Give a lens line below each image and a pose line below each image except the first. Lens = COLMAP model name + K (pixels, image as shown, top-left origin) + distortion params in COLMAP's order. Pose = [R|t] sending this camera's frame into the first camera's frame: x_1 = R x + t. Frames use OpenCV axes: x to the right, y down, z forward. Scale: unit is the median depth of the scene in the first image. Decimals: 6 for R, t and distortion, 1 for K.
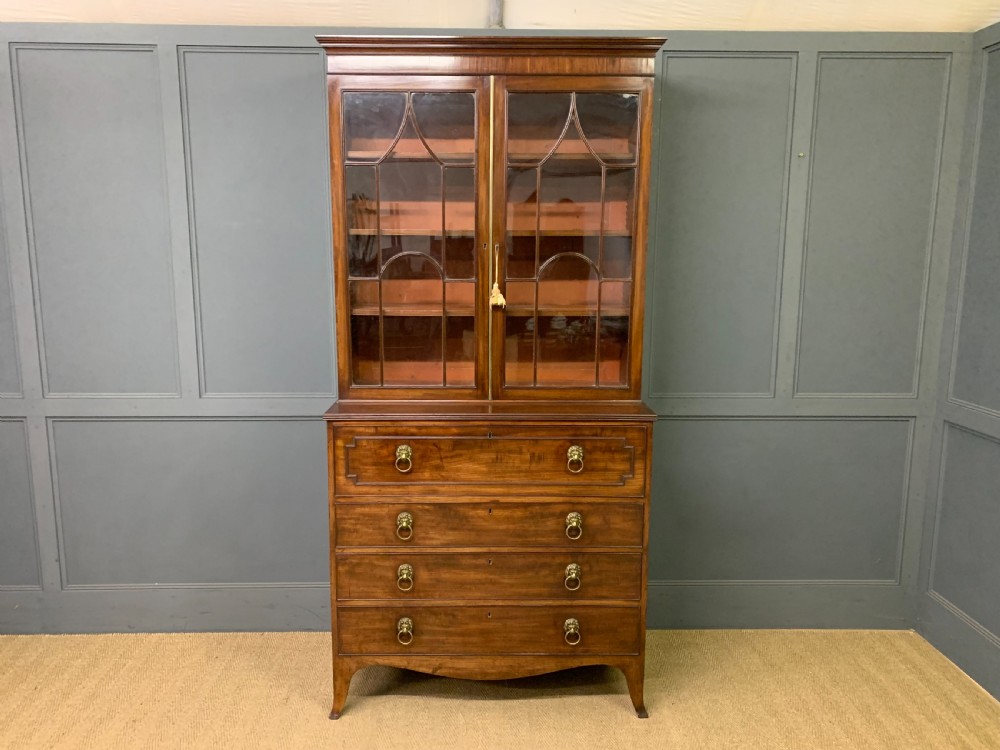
lens RADIAL K [[768.7, 0, 492.5], [0, 768.7, 360.3], [0, 0, 1]] dist [0.045165, -0.041494]
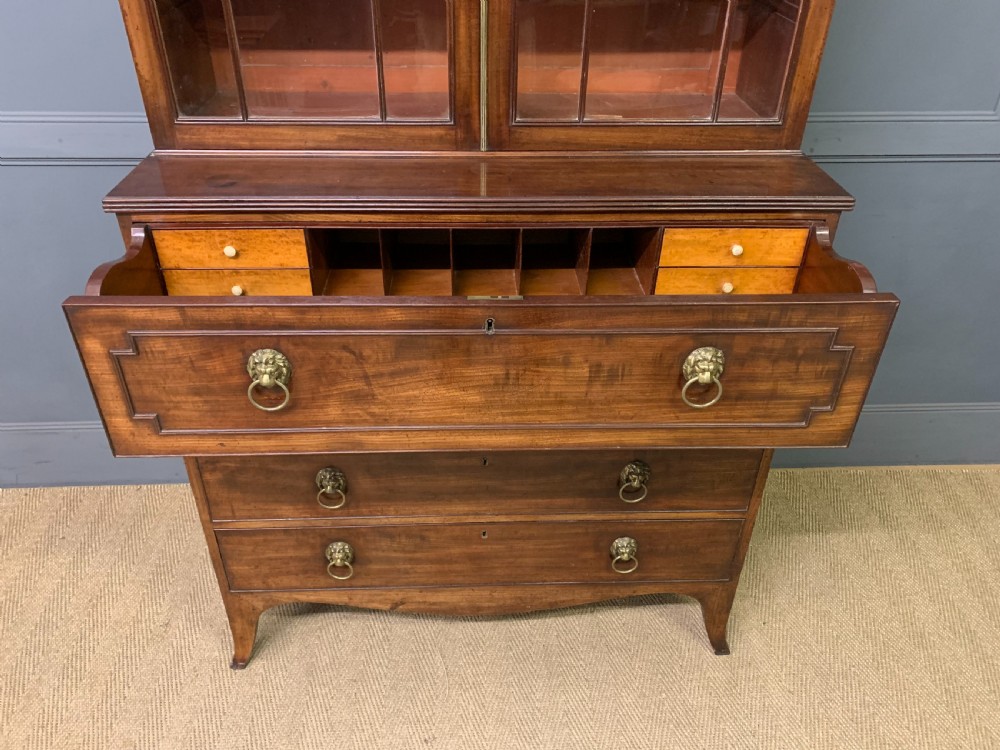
lens RADIAL K [[768.7, 0, 499.7], [0, 768.7, 367.4], [0, 0, 1]] dist [0.045165, -0.041494]
pose [[0.999500, -0.008495, 0.030451, -0.008893], [-0.005219, 0.905656, 0.423982, -0.029261], [-0.031180, -0.423929, 0.905159, 0.529799]]
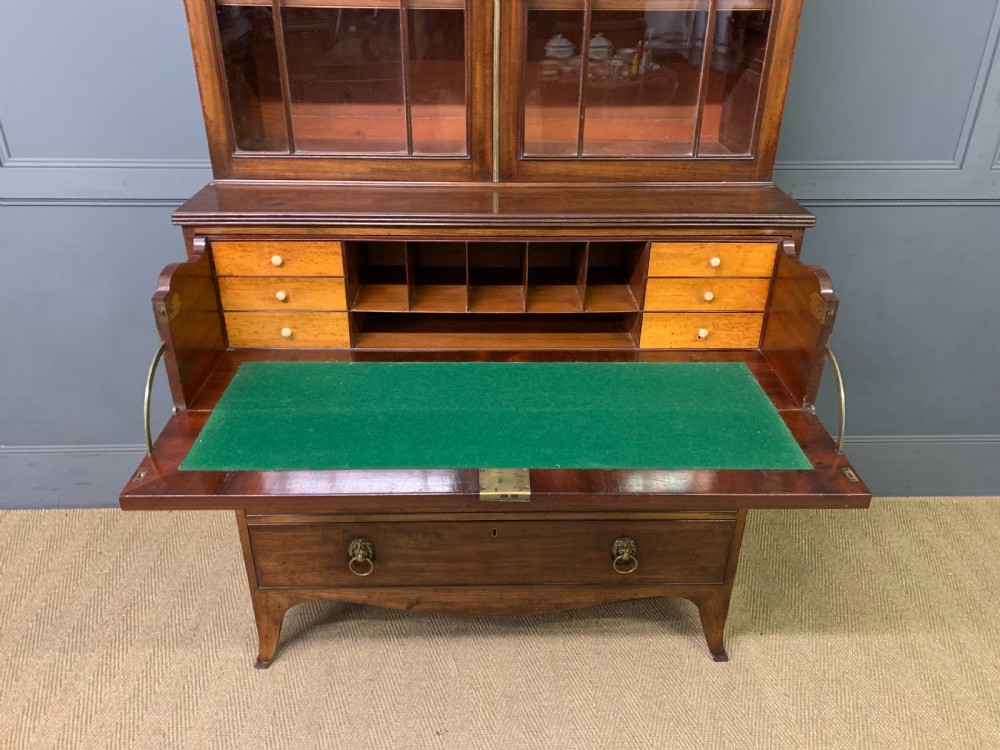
lens RADIAL K [[768.7, 0, 503.2], [0, 768.7, 368.5], [0, 0, 1]] dist [0.045165, -0.041494]
pose [[0.999864, -0.001069, 0.016438, -0.006936], [-0.004384, 0.944647, 0.328059, -0.002520], [-0.015878, -0.328087, 0.944514, 0.452890]]
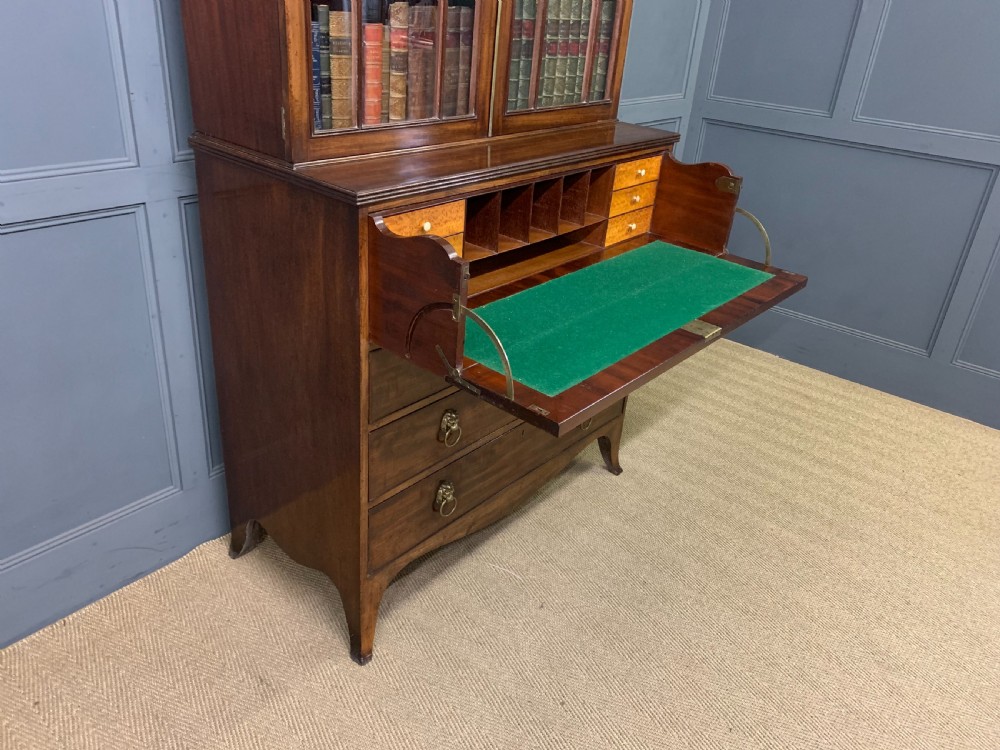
lens RADIAL K [[768.7, 0, 496.3], [0, 768.7, 372.7], [0, 0, 1]] dist [0.045165, -0.041494]
pose [[0.659762, -0.304932, 0.686826, -0.515726], [0.044851, 0.928321, 0.369065, -0.003428], [-0.750135, -0.212690, 0.626148, 0.562691]]
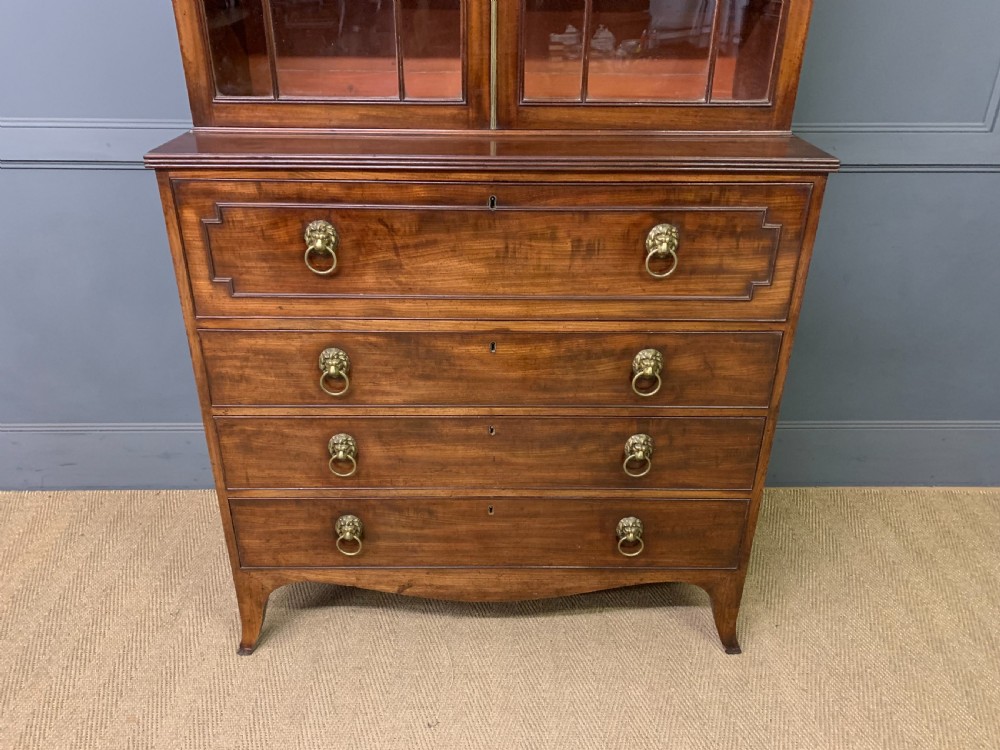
lens RADIAL K [[768.7, 0, 496.9], [0, 768.7, 367.5], [0, 0, 1]] dist [0.045165, -0.041494]
pose [[0.999986, 0.004936, -0.001774, 0.001050], [-0.004125, 0.948977, 0.315319, 0.040681], [0.003240, -0.315307, 0.948984, 0.478317]]
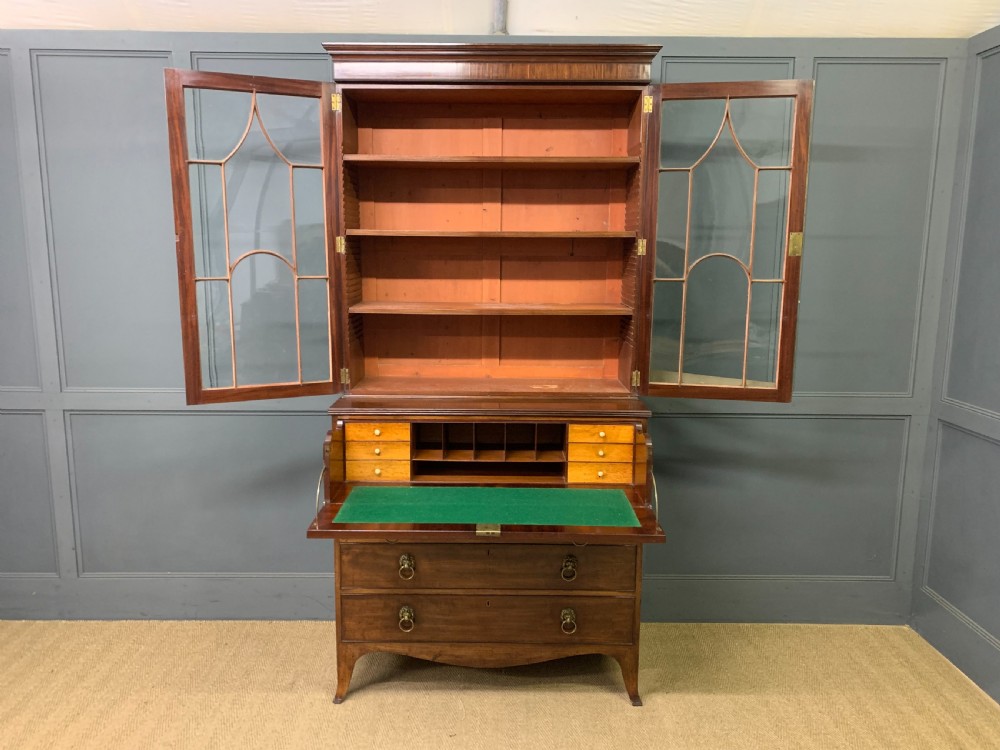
lens RADIAL K [[768.7, 0, 496.2], [0, 768.7, 360.8], [0, 0, 1]] dist [0.045165, -0.041494]
pose [[0.999861, 0.005429, -0.015760, 0.021324], [-0.005427, 0.999985, 0.000165, 0.004264], [0.015760, -0.000079, 0.999876, -0.030957]]
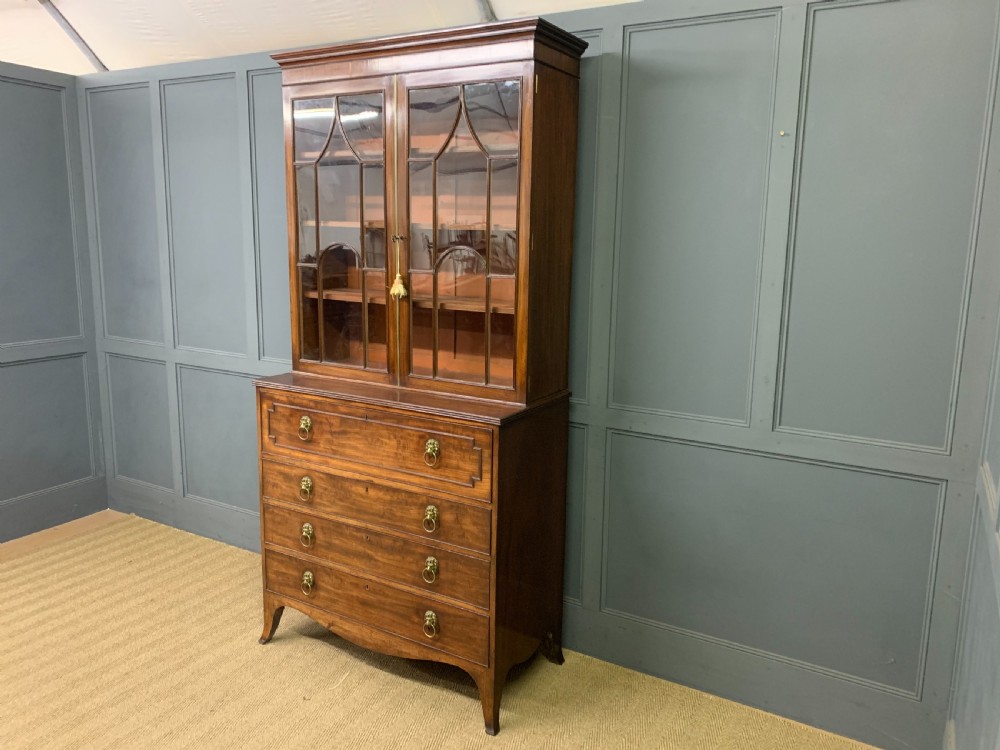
lens RADIAL K [[768.7, 0, 500.5], [0, 768.7, 355.9], [0, 0, 1]] dist [0.045165, -0.041494]
pose [[0.856038, 0.093888, -0.508314, 0.657833], [-0.092382, 0.995322, 0.028263, -0.032159], [0.508590, 0.022765, 0.860708, 0.175906]]
